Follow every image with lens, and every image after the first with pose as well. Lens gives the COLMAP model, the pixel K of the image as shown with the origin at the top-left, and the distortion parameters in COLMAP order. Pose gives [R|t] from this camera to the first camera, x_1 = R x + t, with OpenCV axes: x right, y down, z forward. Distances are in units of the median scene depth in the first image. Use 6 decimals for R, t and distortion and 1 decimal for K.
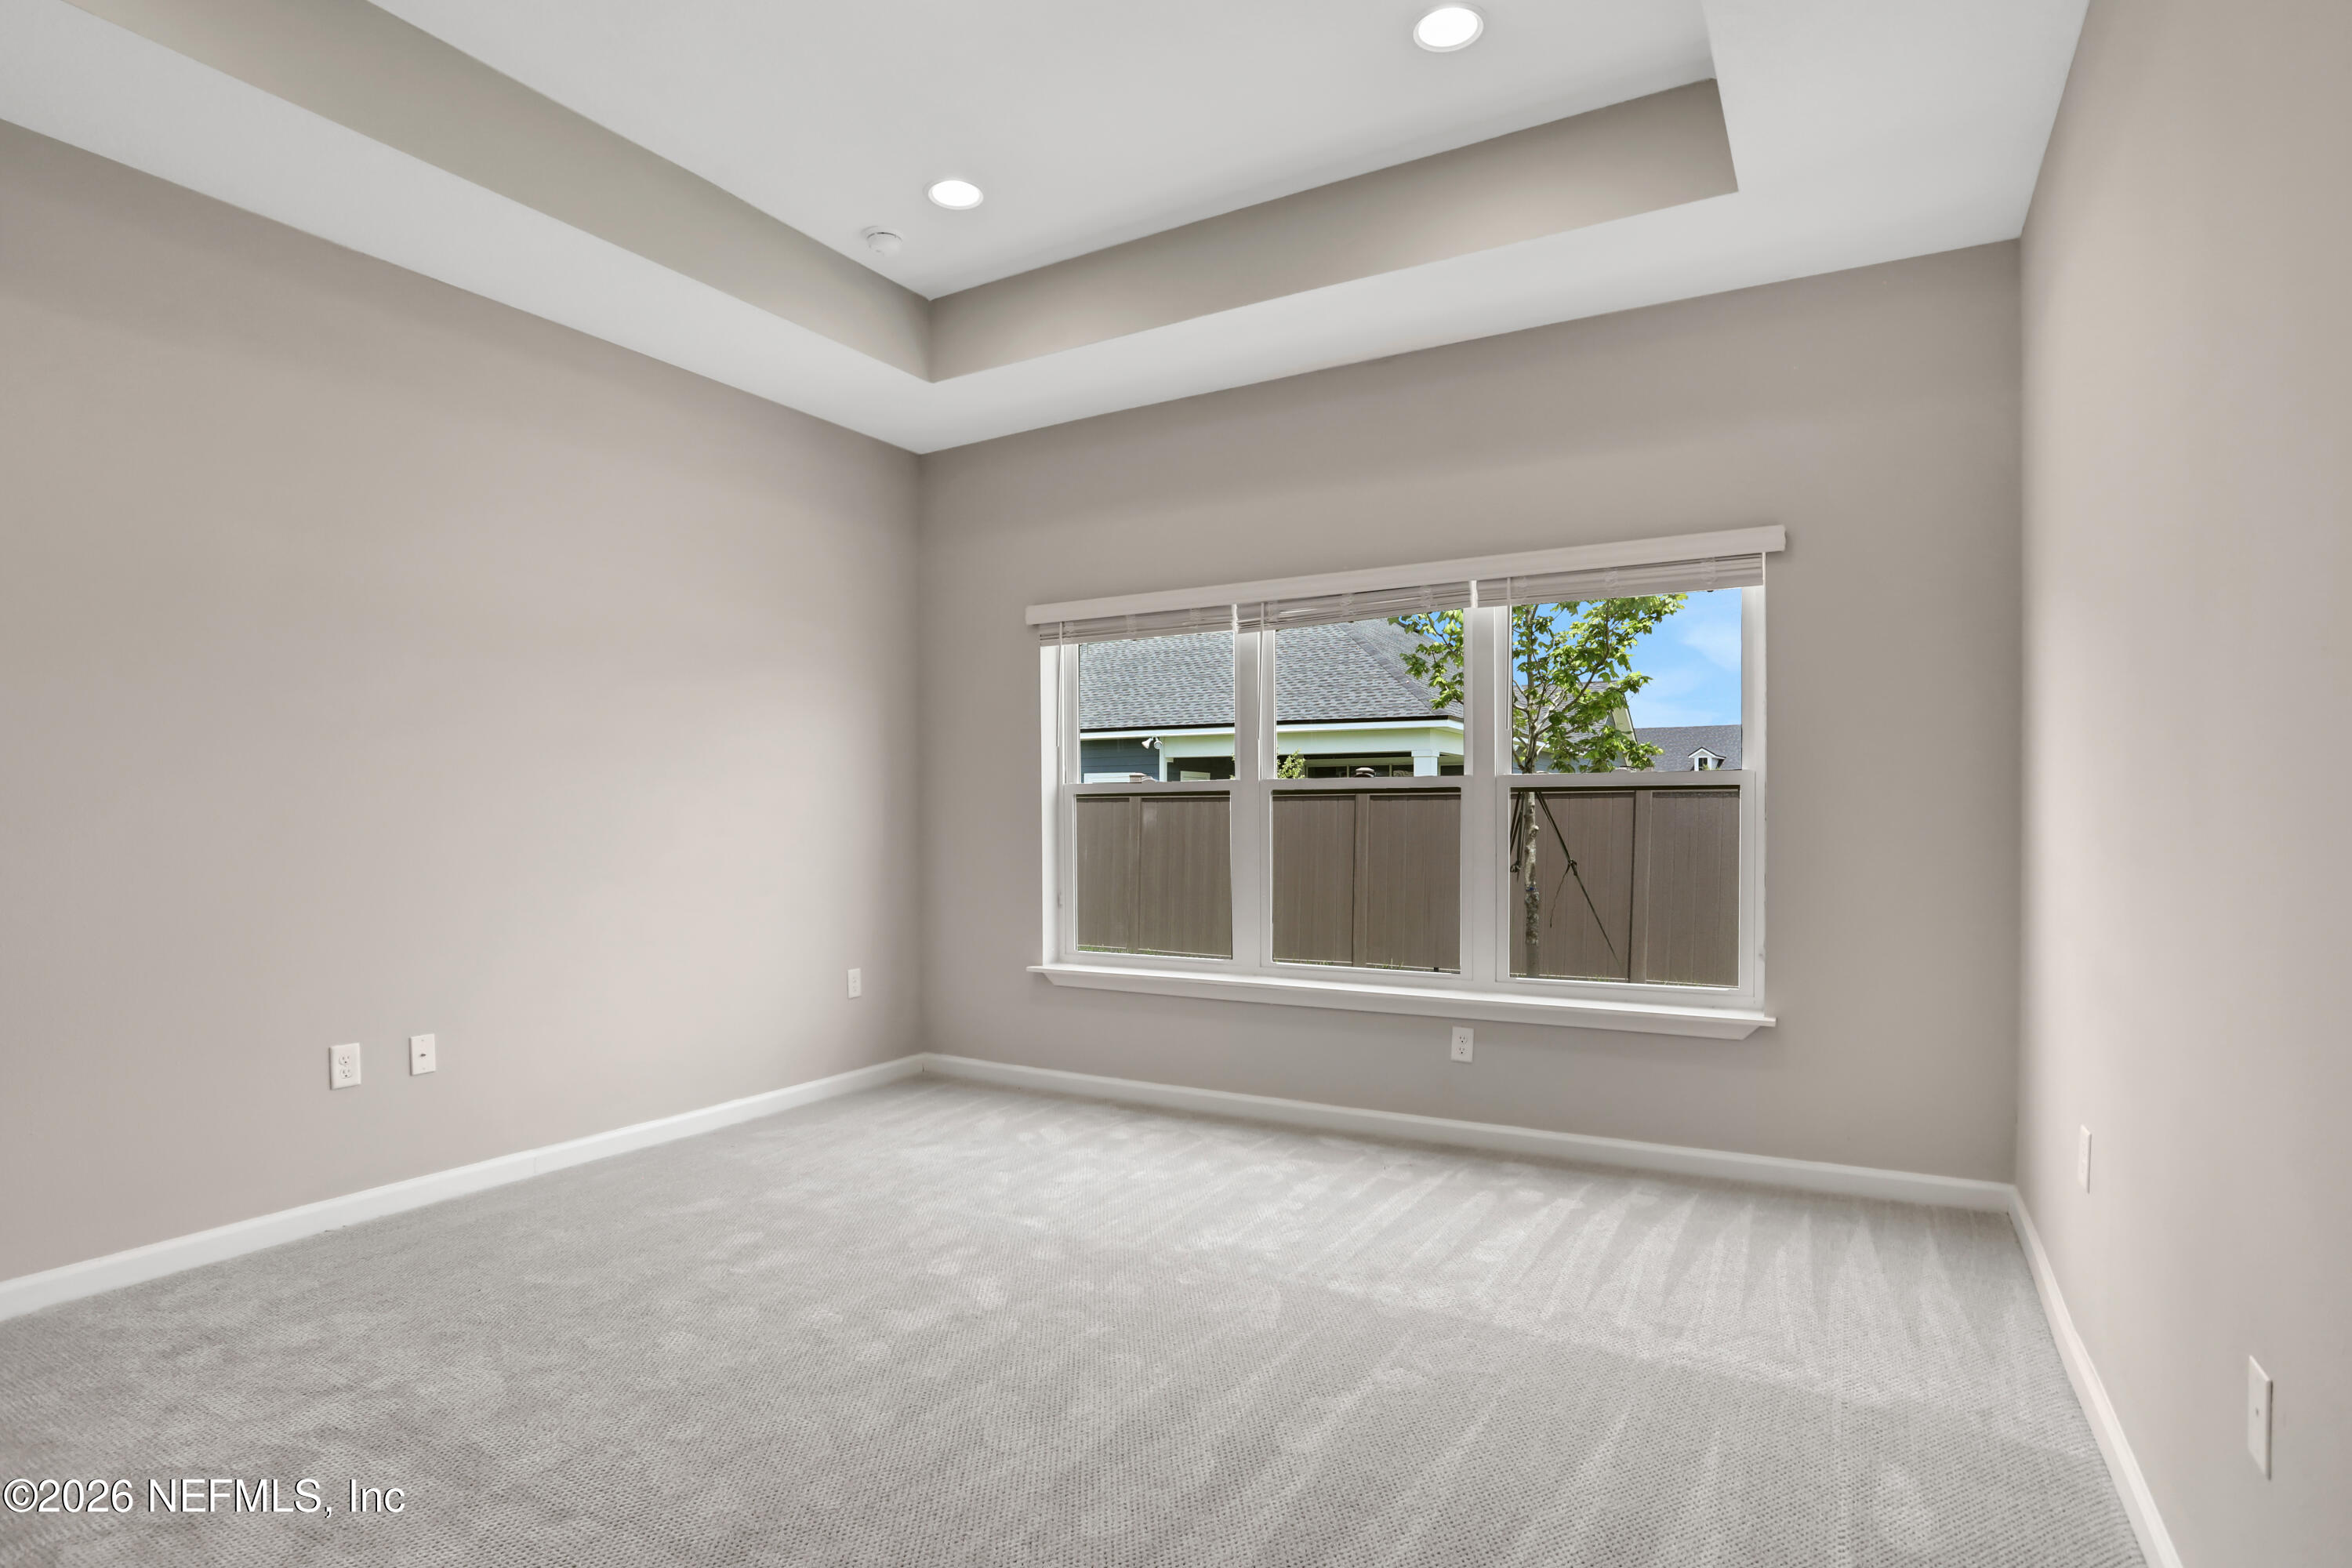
lens RADIAL K [[1165.8, 0, 1177.8], [0, 1165.8, 853.7], [0, 0, 1]] dist [-0.042051, 0.013947]
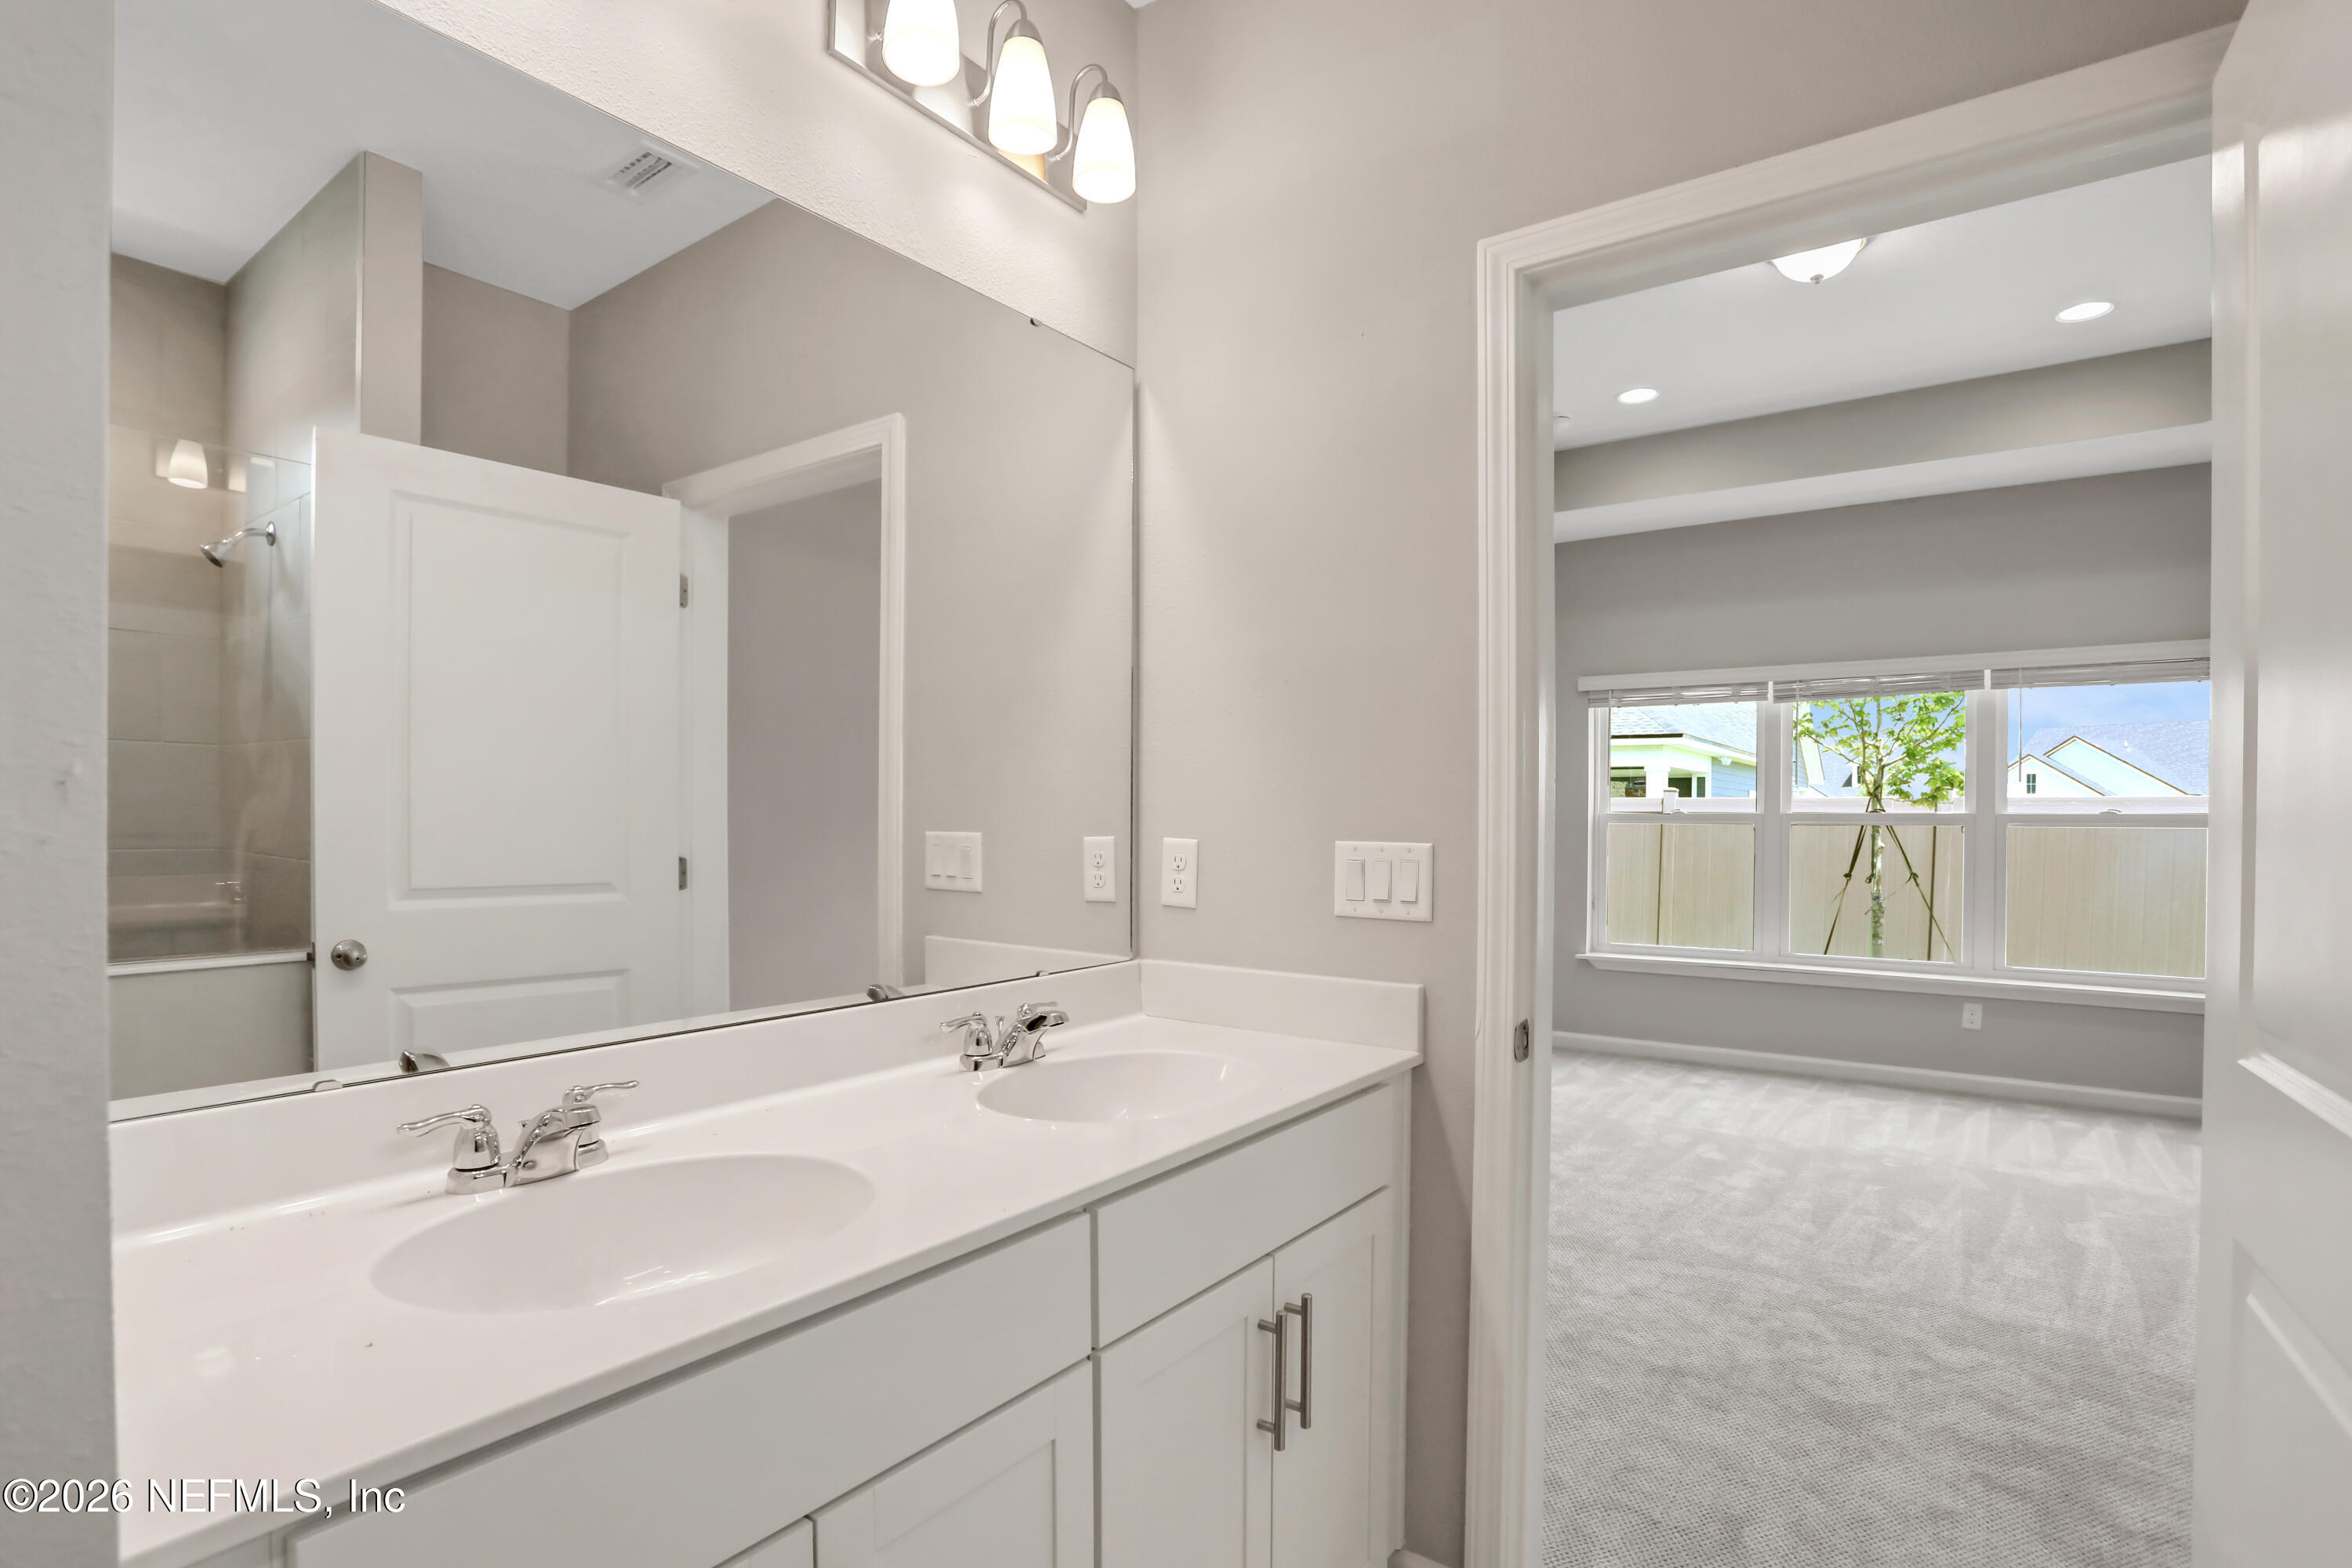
lens RADIAL K [[1165.8, 0, 1132.0], [0, 1165.8, 836.4], [0, 0, 1]] dist [-0.042051, 0.013947]
pose [[0.995740, 0.008317, -0.091830, -0.604935], [-0.009536, 0.999872, -0.012842, -0.016058], [0.091711, 0.013663, 0.995692, -0.400656]]
